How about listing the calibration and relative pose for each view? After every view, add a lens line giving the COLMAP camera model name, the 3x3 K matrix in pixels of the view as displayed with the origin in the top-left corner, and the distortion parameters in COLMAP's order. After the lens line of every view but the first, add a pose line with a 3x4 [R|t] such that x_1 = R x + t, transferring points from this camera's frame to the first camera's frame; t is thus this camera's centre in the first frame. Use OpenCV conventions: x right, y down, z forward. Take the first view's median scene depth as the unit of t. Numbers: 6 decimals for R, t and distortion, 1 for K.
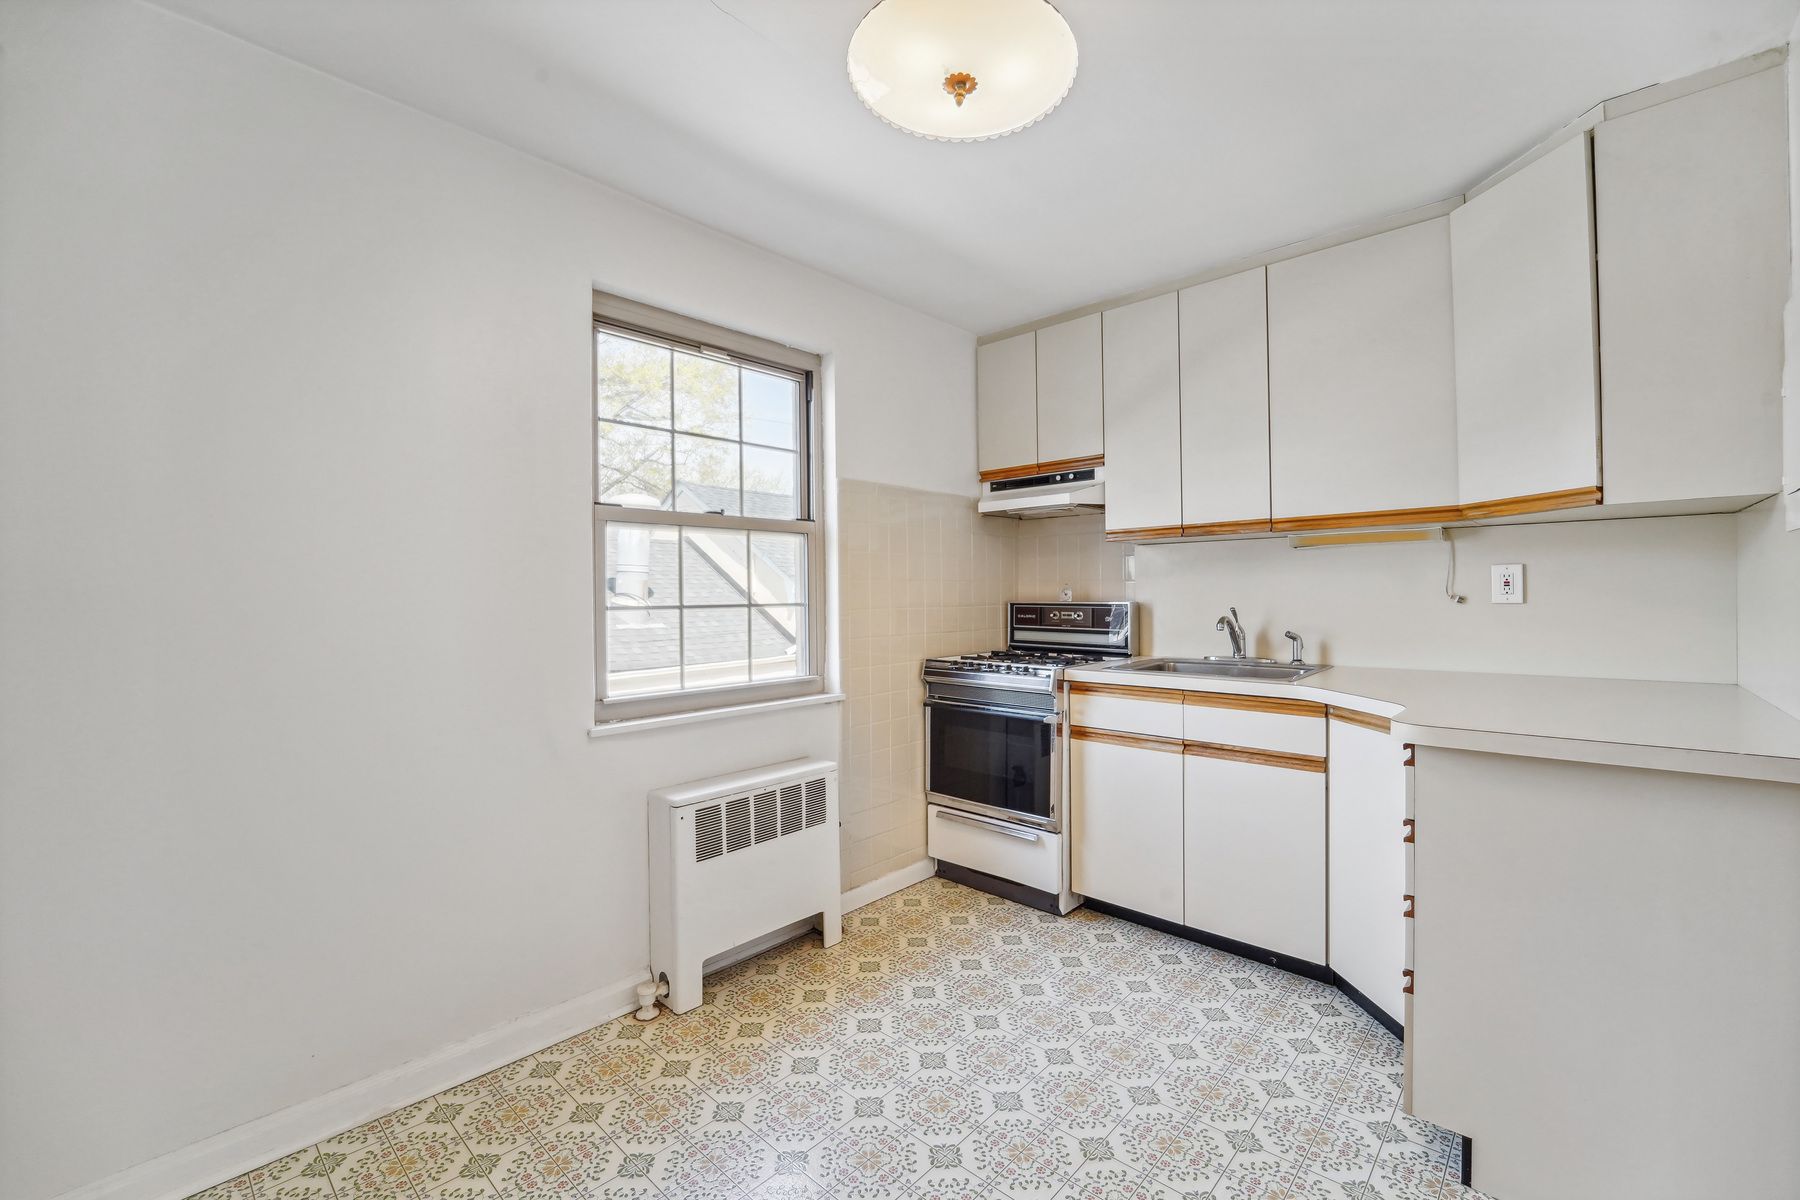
lens RADIAL K [[746.1, 0, 895.5], [0, 746.1, 593.1], [0, 0, 1]] dist [-0.022615, -0.000220]
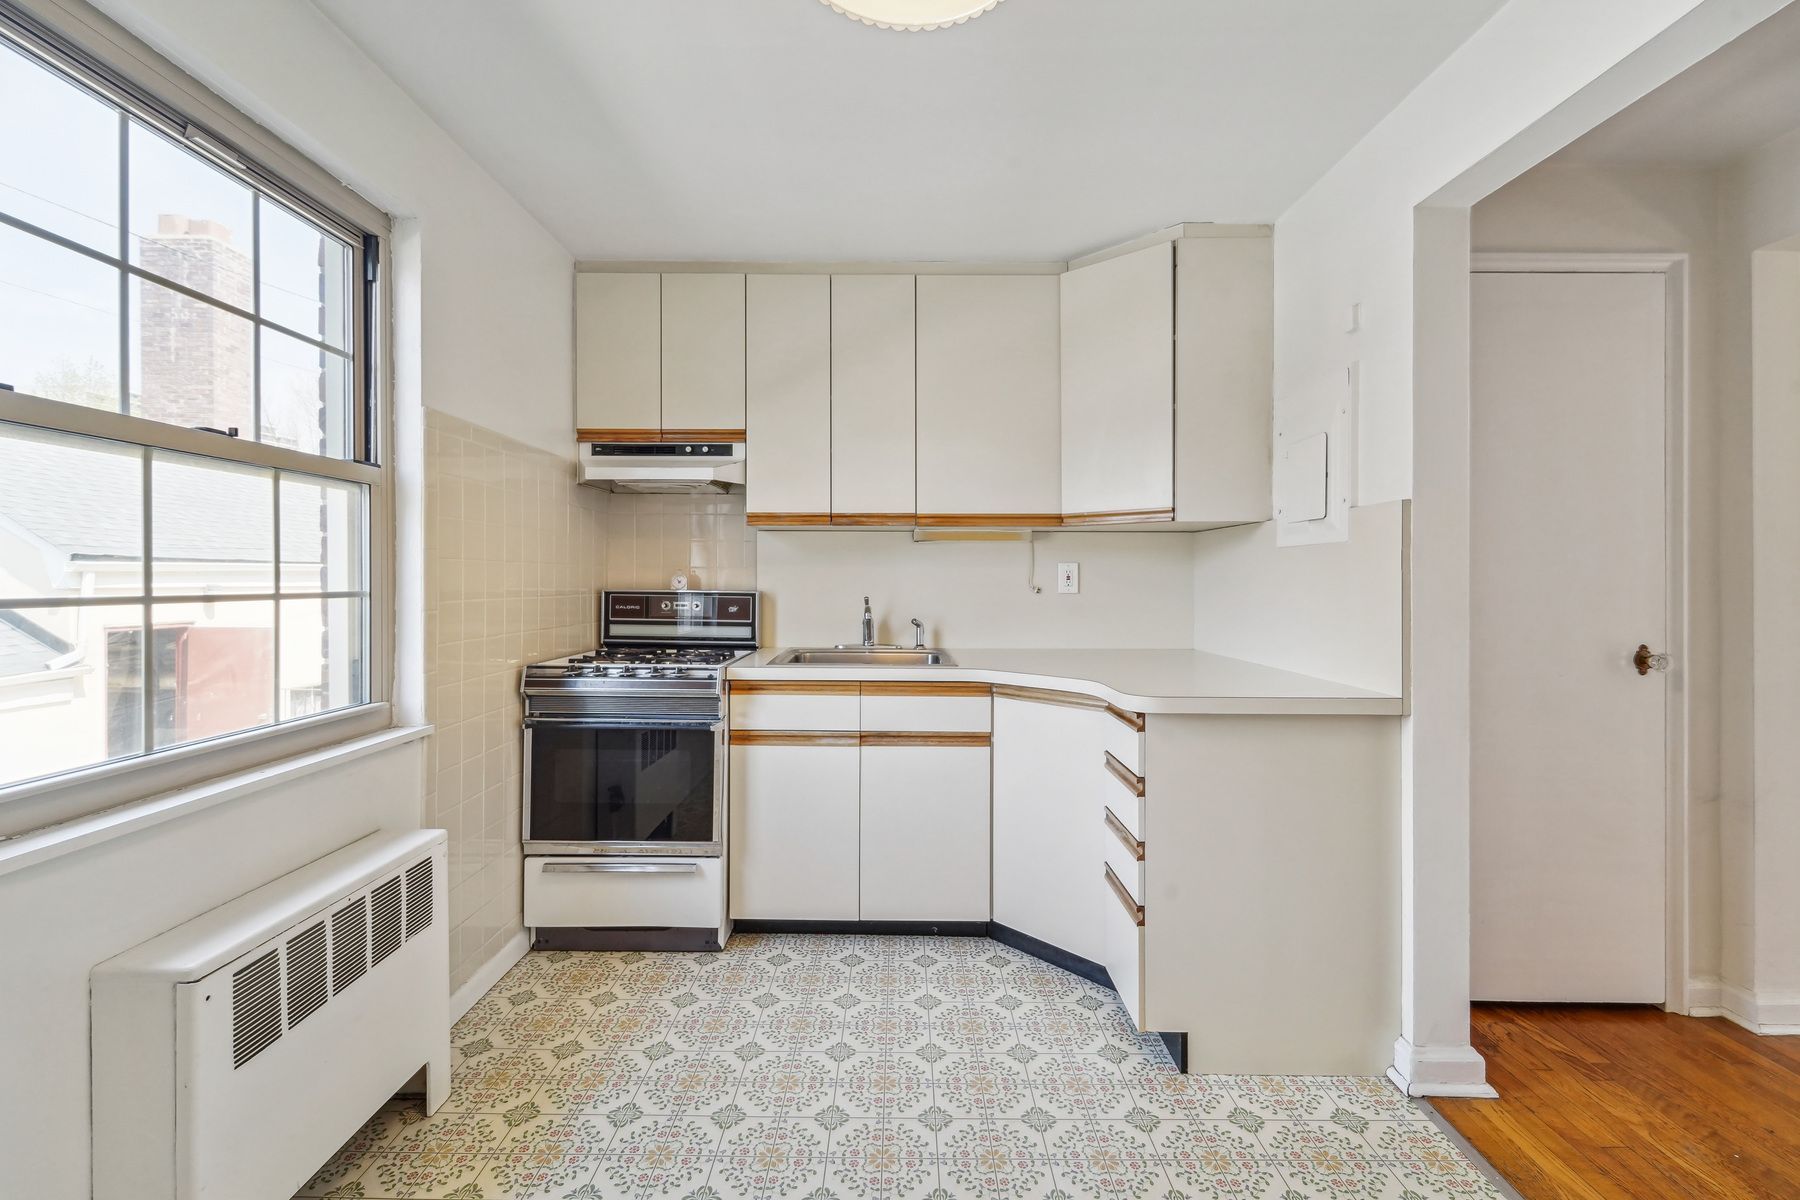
lens RADIAL K [[750.6, 0, 895.2], [0, 750.6, 576.6], [0, 0, 1]] dist [0.000223, -0.000442]
pose [[0.731849, 0.015134, 0.681298, -0.230489], [-0.012488, 0.999883, -0.008796, 0.000283], [-0.681352, -0.002071, 0.731953, 0.211903]]
